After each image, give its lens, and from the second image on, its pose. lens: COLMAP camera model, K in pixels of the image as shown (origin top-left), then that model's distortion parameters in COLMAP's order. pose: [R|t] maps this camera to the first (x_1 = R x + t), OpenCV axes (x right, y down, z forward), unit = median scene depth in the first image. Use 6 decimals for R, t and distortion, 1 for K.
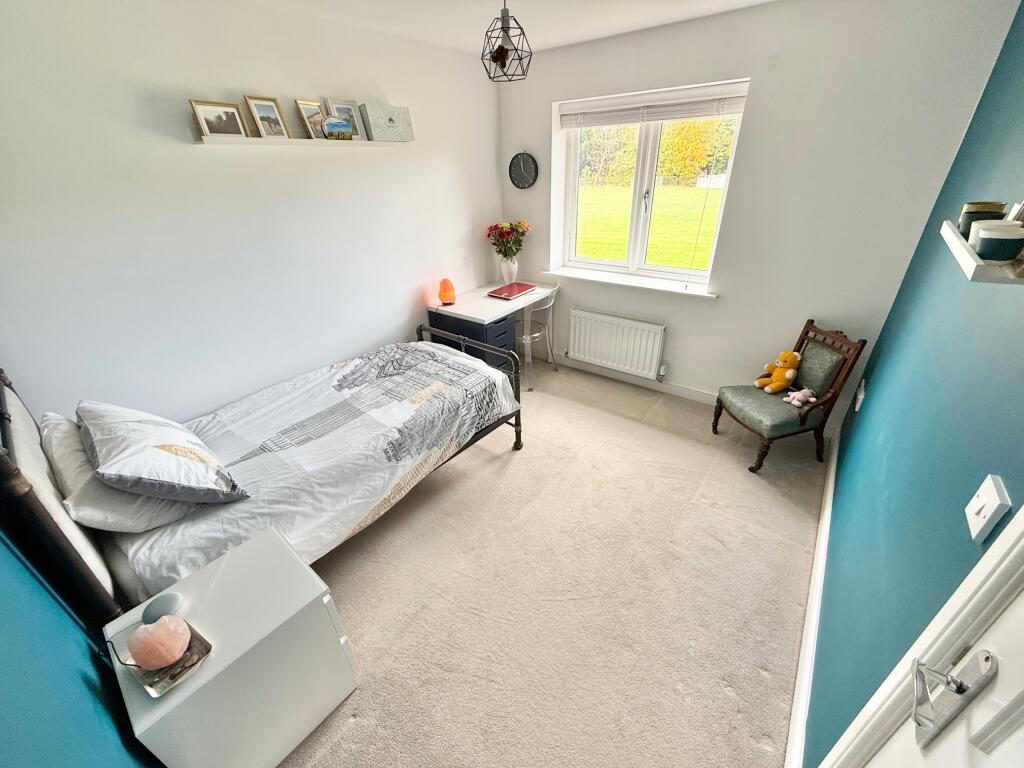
lens RADIAL K [[408.1, 0, 514.5], [0, 408.1, 384.3], [0, 0, 1]] dist [-0.000014, 0.000860]
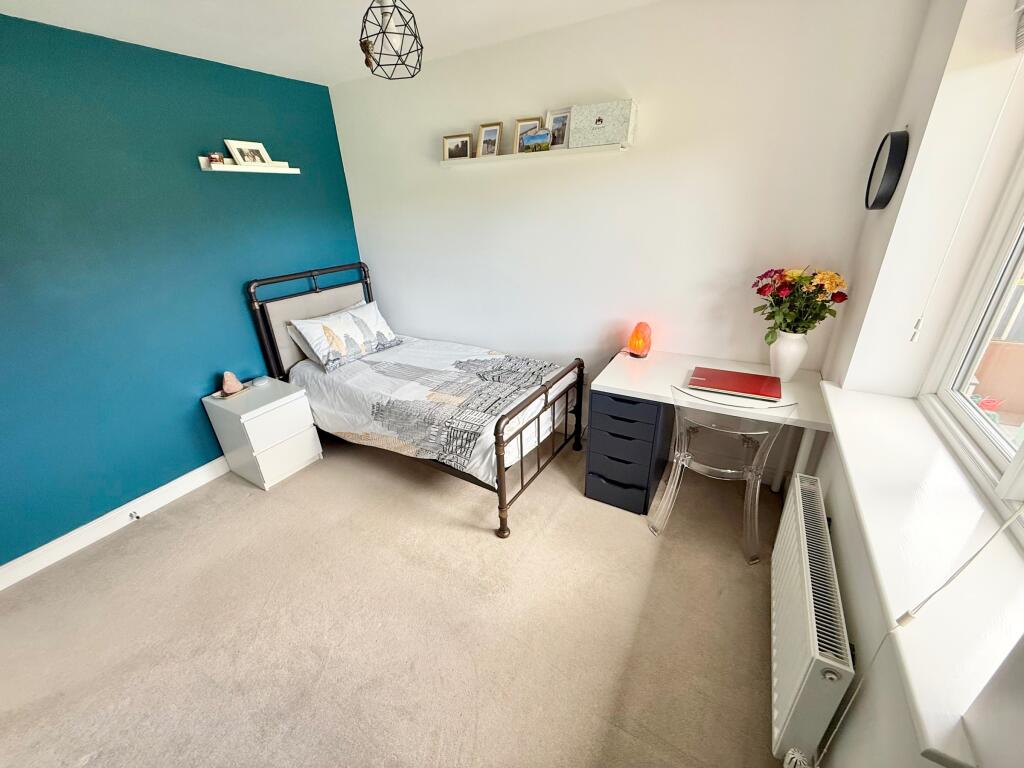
lens RADIAL K [[408.1, 0, 511.1], [0, 408.1, 385.0], [0, 0, 1]] dist [-0.000014, 0.000860]
pose [[0.124655, 0.436583, -0.890986, 0.730153], [-0.436922, 0.830390, 0.345763, -0.449804], [0.890820, 0.346191, 0.294265, 0.863386]]
